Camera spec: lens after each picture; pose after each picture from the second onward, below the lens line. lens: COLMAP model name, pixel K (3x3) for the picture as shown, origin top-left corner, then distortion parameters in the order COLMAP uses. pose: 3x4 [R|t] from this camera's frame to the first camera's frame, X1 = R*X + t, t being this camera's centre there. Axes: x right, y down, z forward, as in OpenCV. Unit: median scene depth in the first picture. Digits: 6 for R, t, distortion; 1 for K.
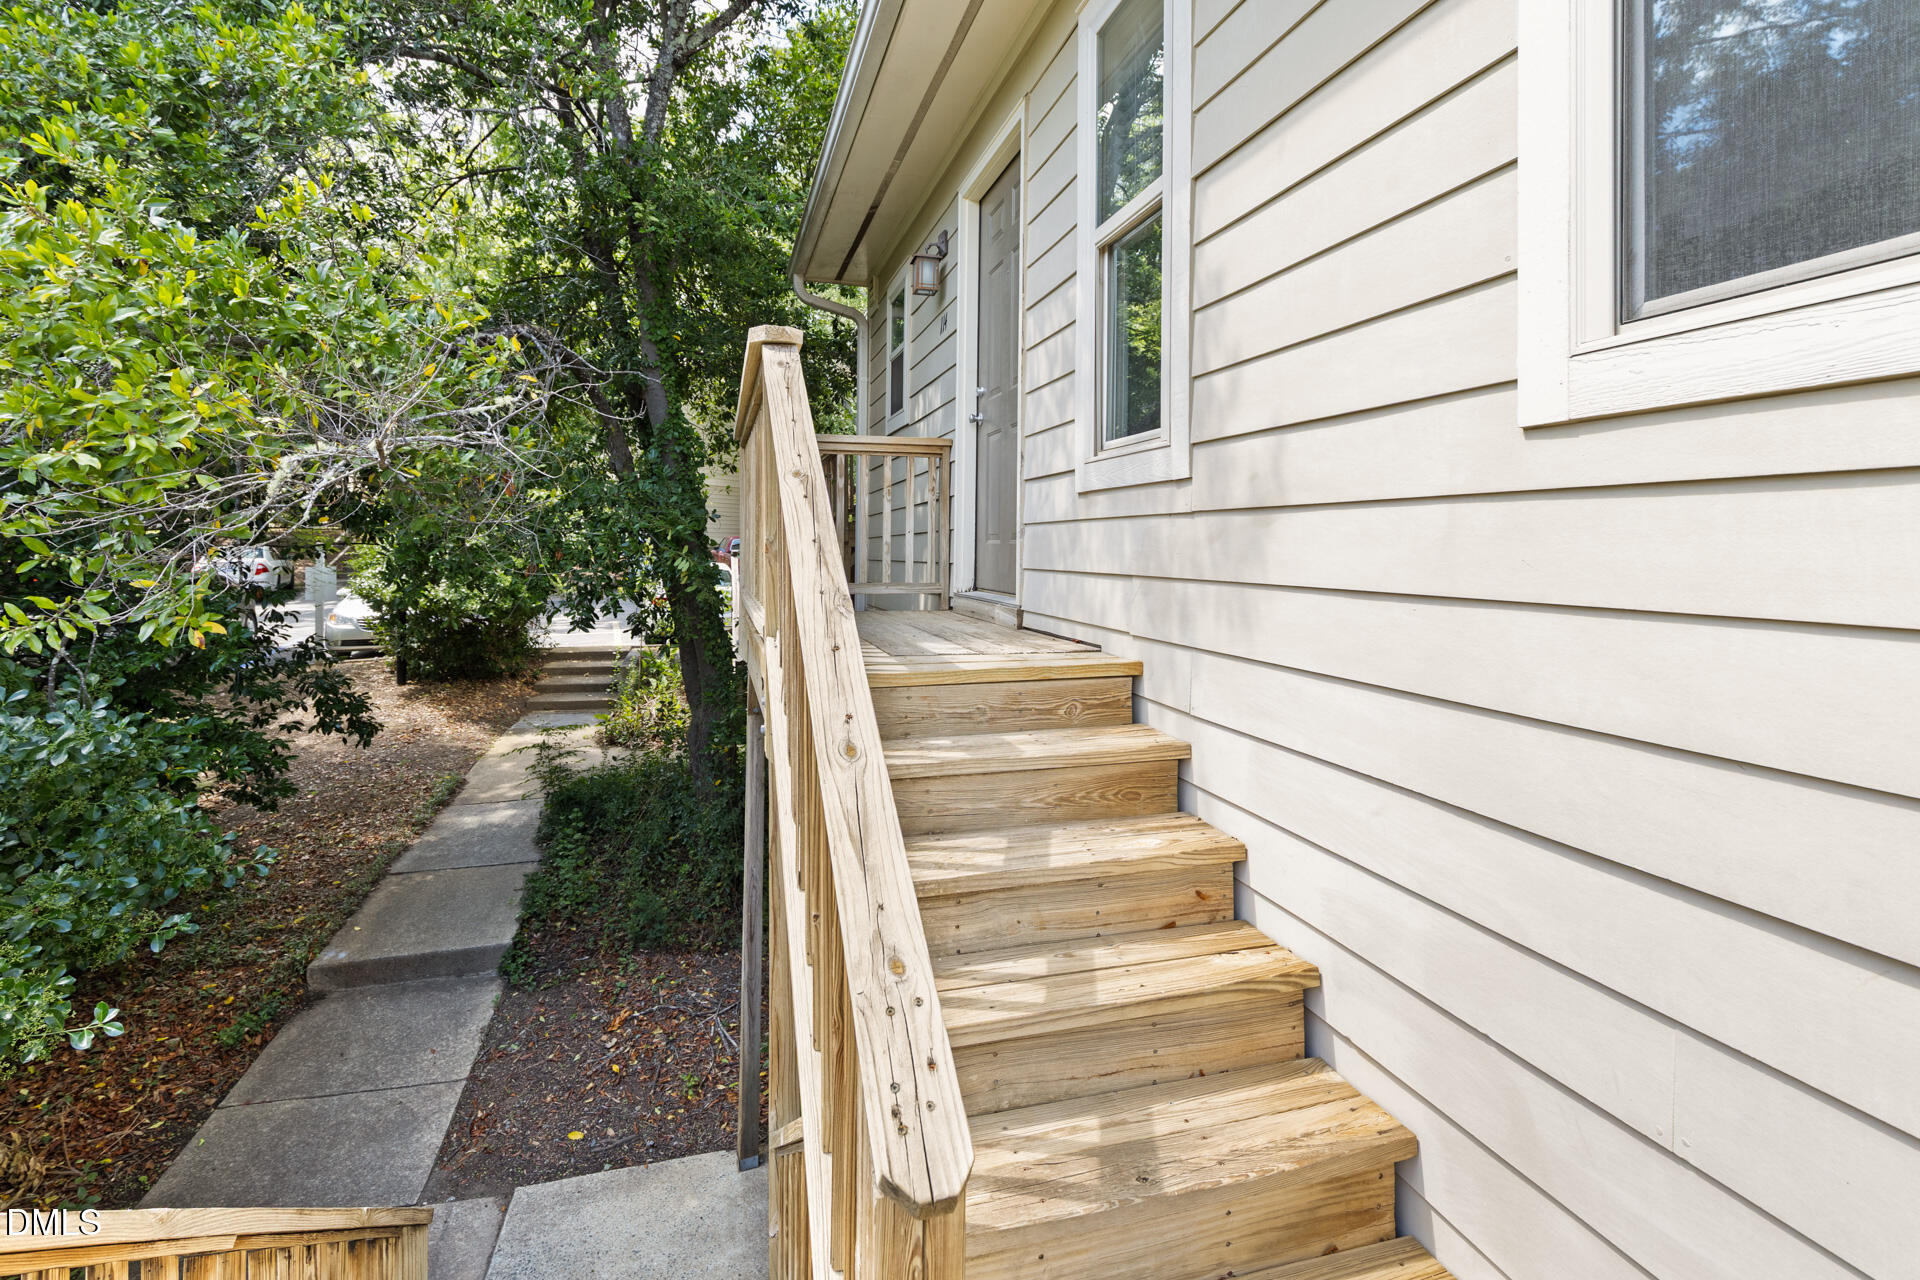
lens RADIAL K [[869.1, 0, 964.8], [0, 869.1, 623.0], [0, 0, 1]] dist [0.003387, 0.000587]
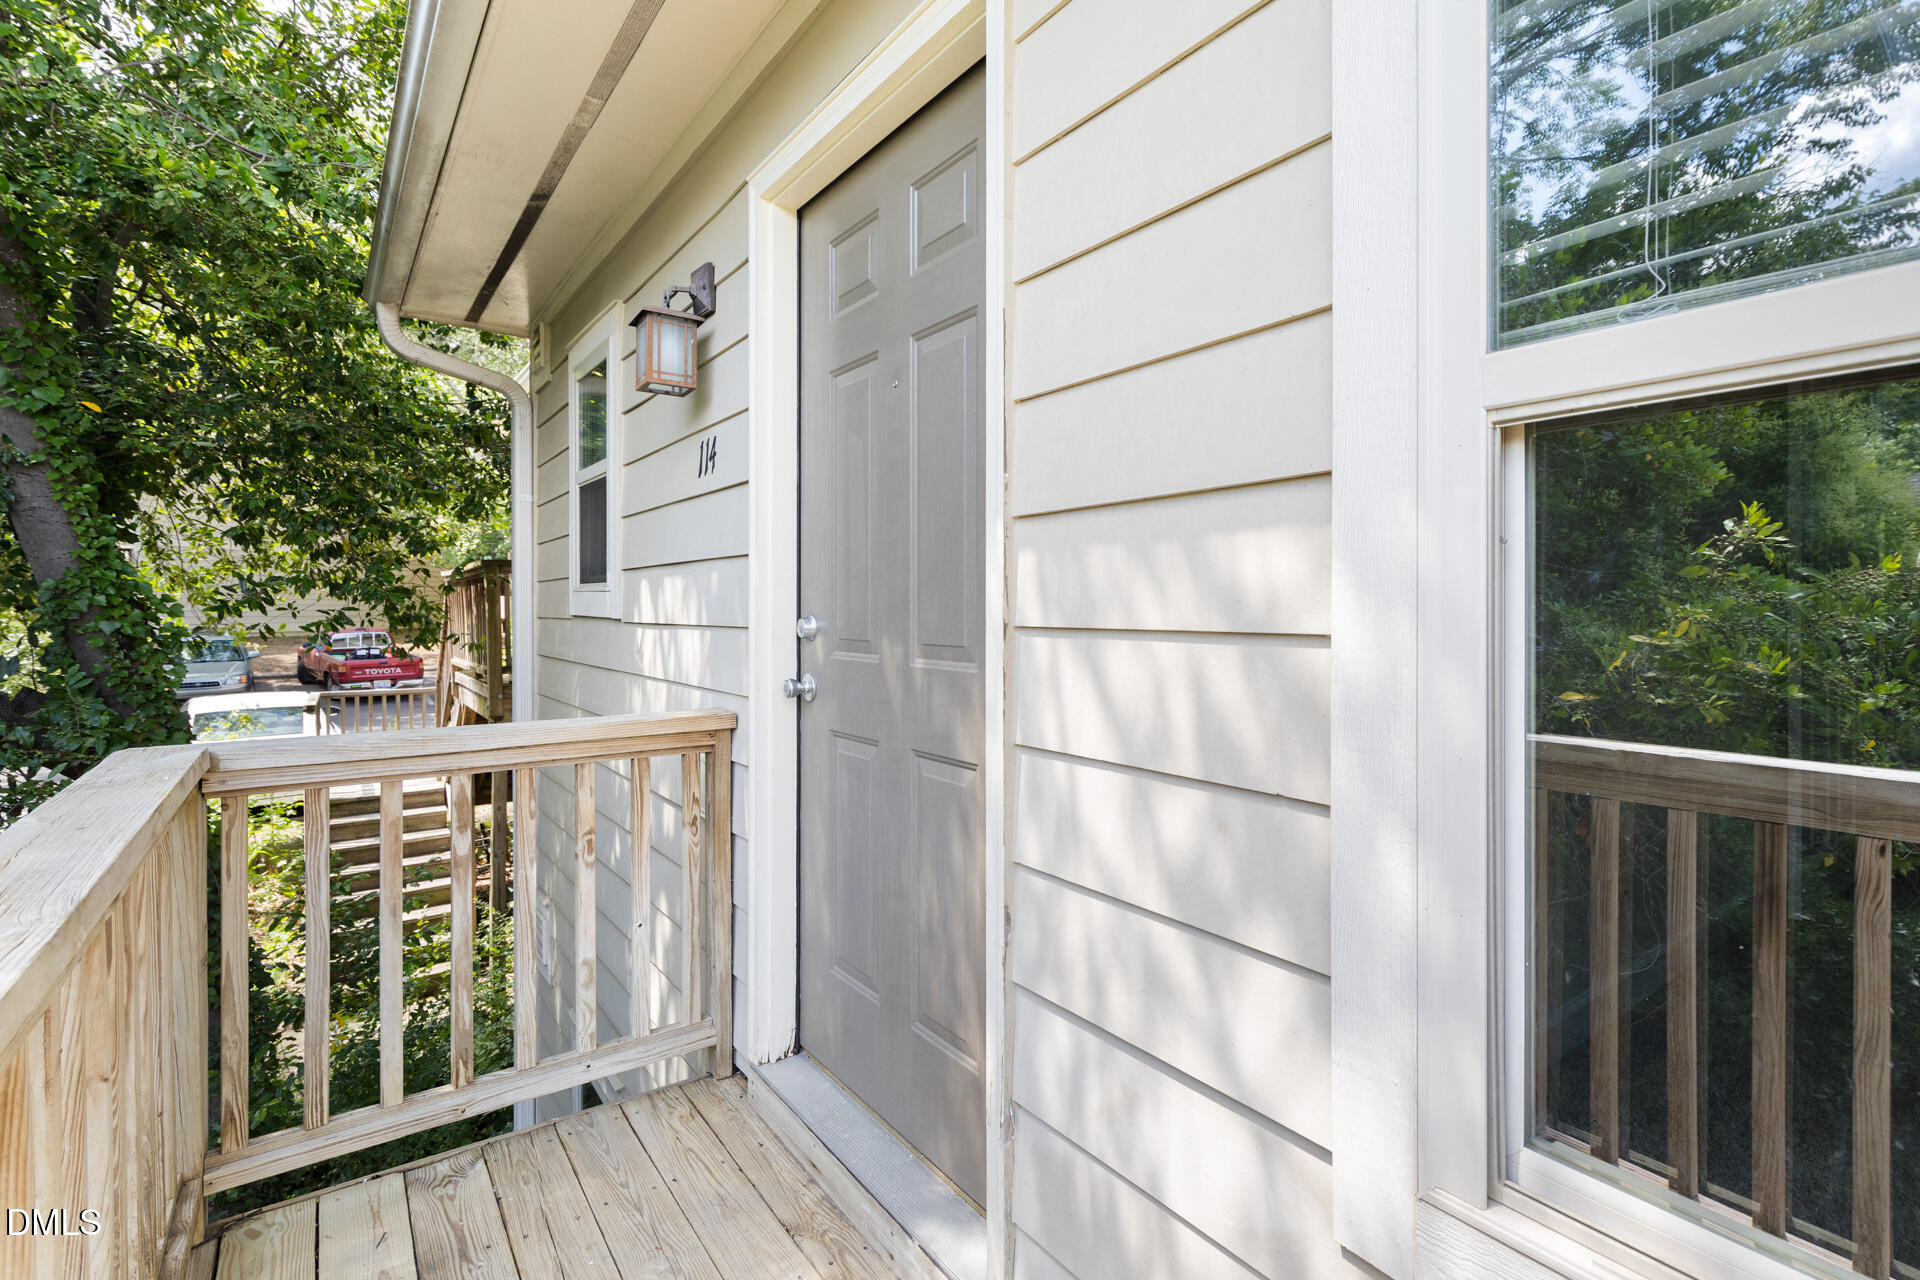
lens RADIAL K [[864.9, 0, 957.2], [0, 864.9, 645.1], [0, 0, 1]] dist [0.001754, 0.000153]
pose [[0.942603, -0.016678, 0.333498, -0.046279], [0.023681, 0.999576, -0.016944, -0.195216], [-0.333074, 0.023869, 0.942599, 0.433294]]
